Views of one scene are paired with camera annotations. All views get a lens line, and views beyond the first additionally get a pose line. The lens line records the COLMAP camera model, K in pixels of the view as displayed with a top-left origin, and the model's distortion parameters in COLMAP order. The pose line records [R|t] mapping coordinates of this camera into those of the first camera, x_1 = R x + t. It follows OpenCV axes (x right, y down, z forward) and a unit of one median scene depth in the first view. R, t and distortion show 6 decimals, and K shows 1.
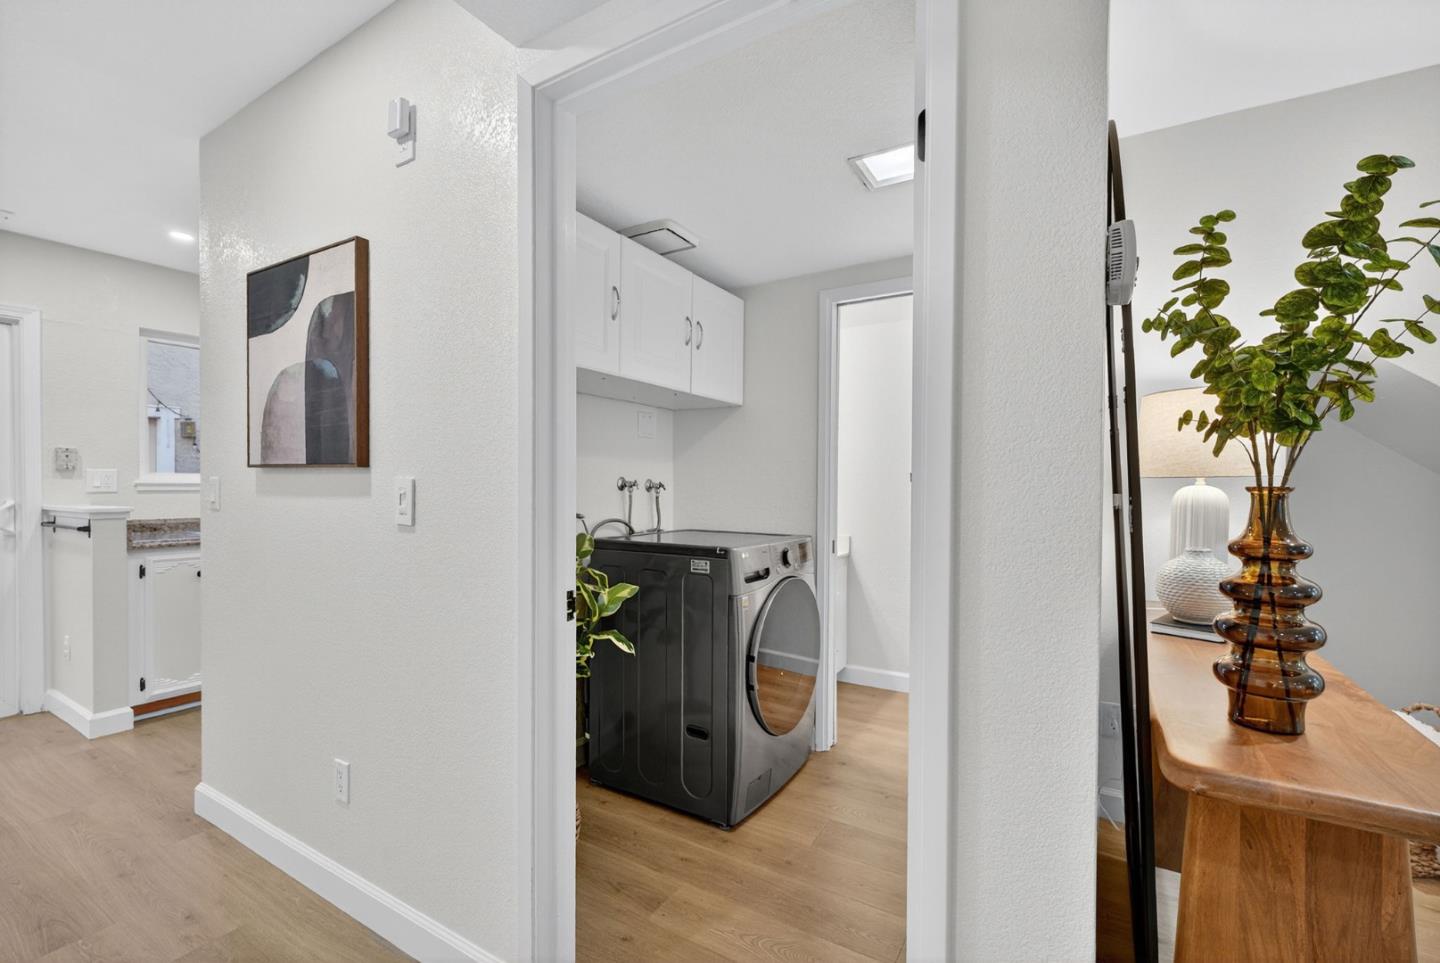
lens RADIAL K [[632.4, 0, 718.6], [0, 632.4, 492.3], [0, 0, 1]] dist [-0.000333, -0.000338]
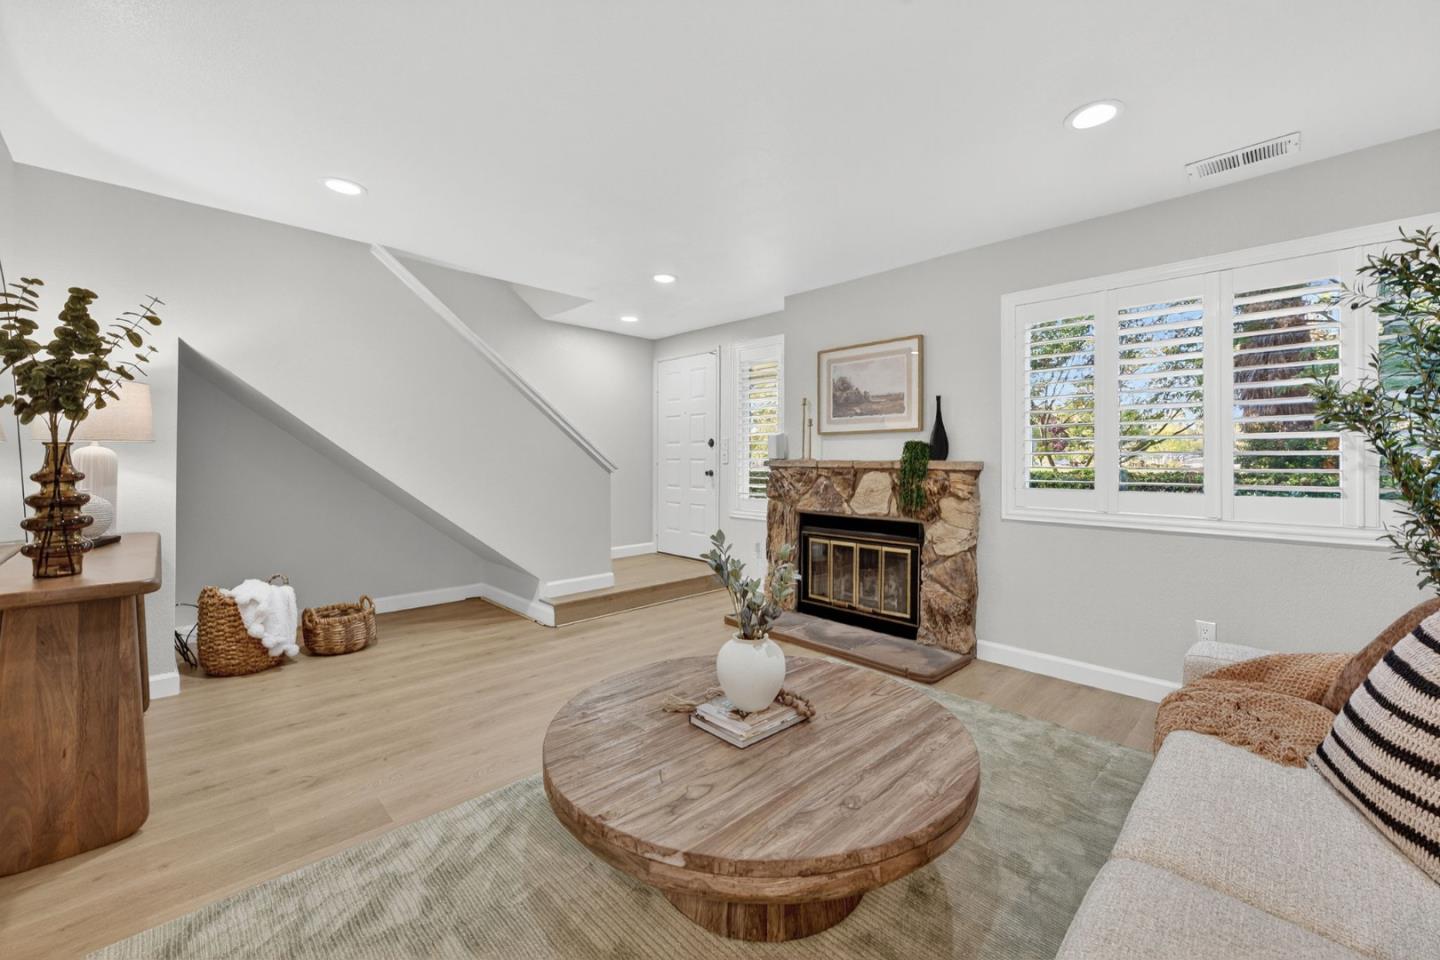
lens RADIAL K [[577.2, 0, 723.7], [0, 577.2, 452.1], [0, 0, 1]] dist [-0.001938, 0.000006]
pose [[0.241093, 0.004287, 0.970493, -0.169485], [0.011912, 0.999902, -0.007377, 0.035069], [-0.970429, 0.013339, 0.241018, -0.786398]]
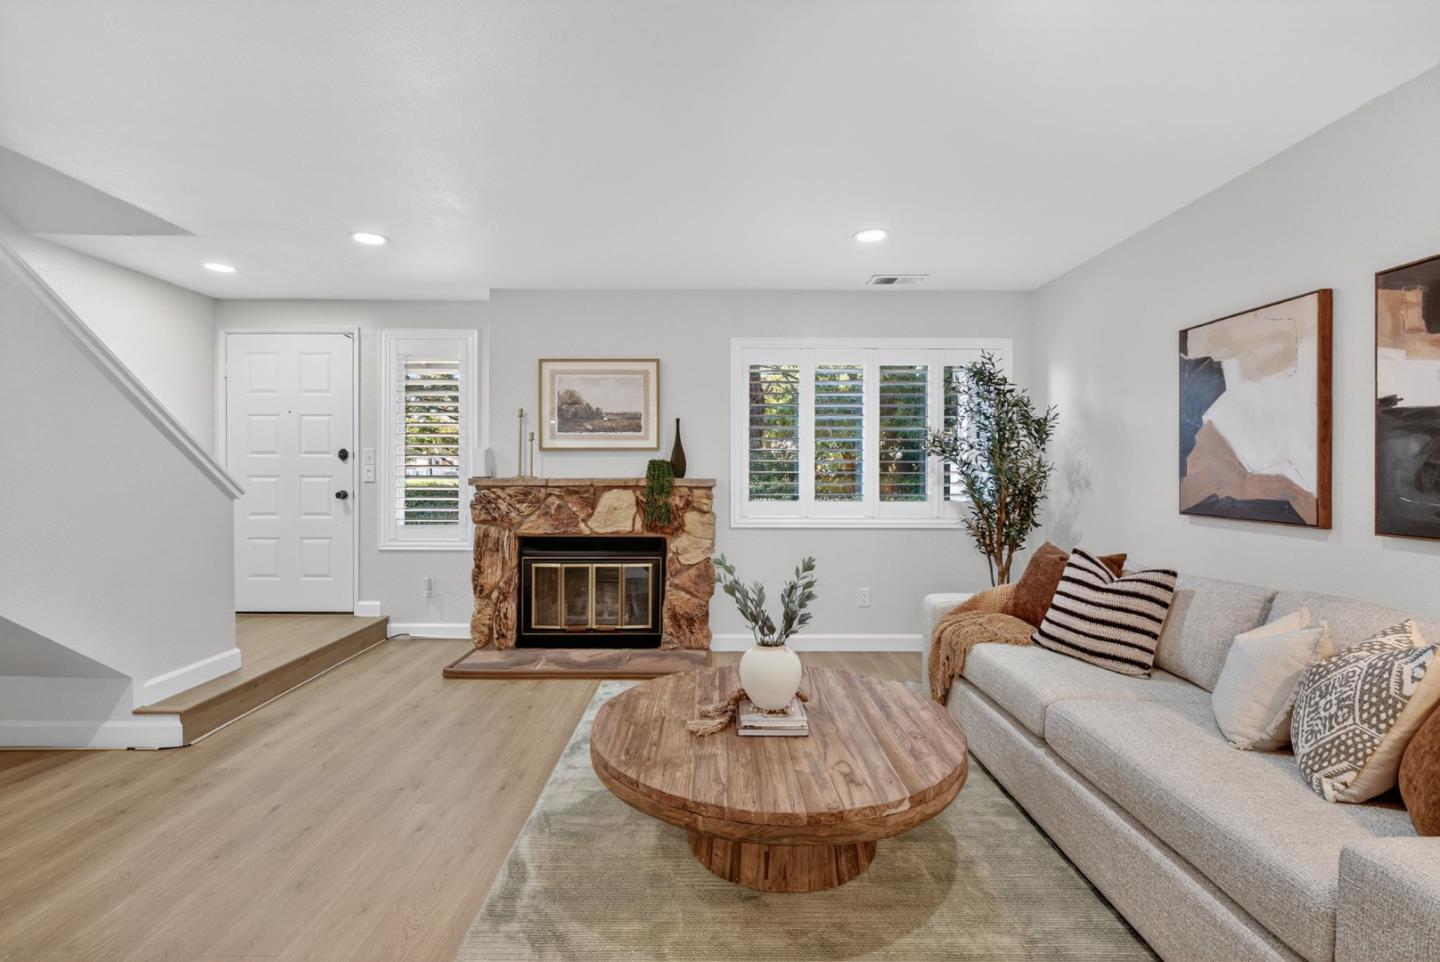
lens RADIAL K [[645.1, 0, 717.7], [0, 645.1, 471.7], [0, 0, 1]] dist [0.002765, 0.000174]
pose [[-0.528377, -0.011486, 0.848932, -0.189207], [0.005520, 0.999841, 0.016963, -0.008303], [-0.848992, 0.013649, -0.528230, 0.179808]]
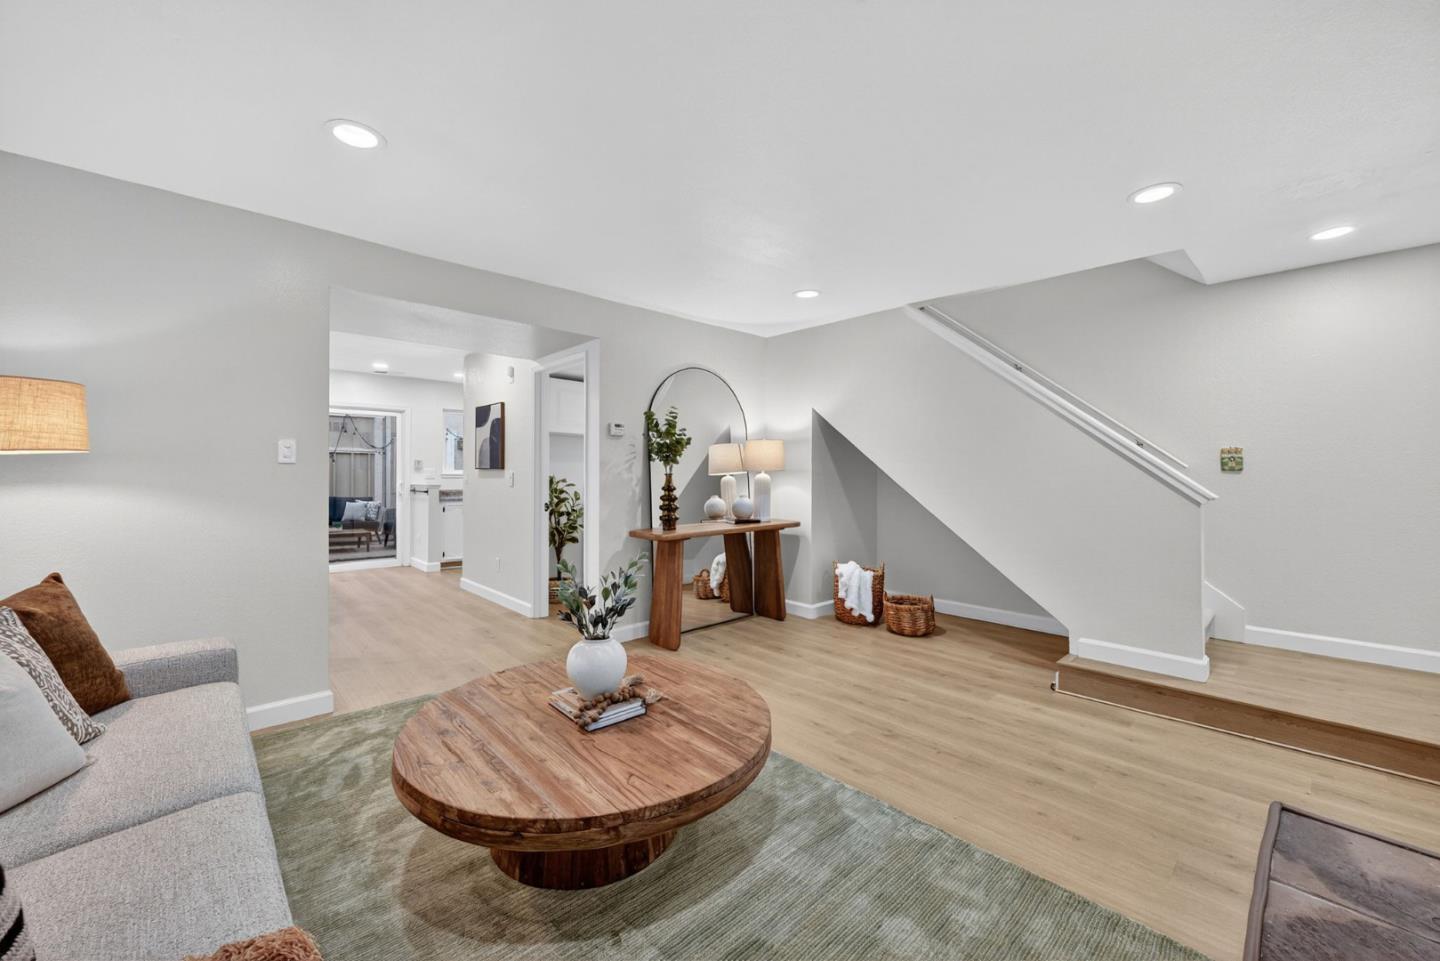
lens RADIAL K [[563.2, 0, 723.7], [0, 563.2, 471.5], [0, 0, 1]] dist [-0.001182, 0.000054]
pose [[0.965915, -0.005676, -0.258796, 1.401021], [0.000897, 0.999827, -0.018584, 0.030804], [0.258857, 0.017718, 0.965753, -1.654133]]
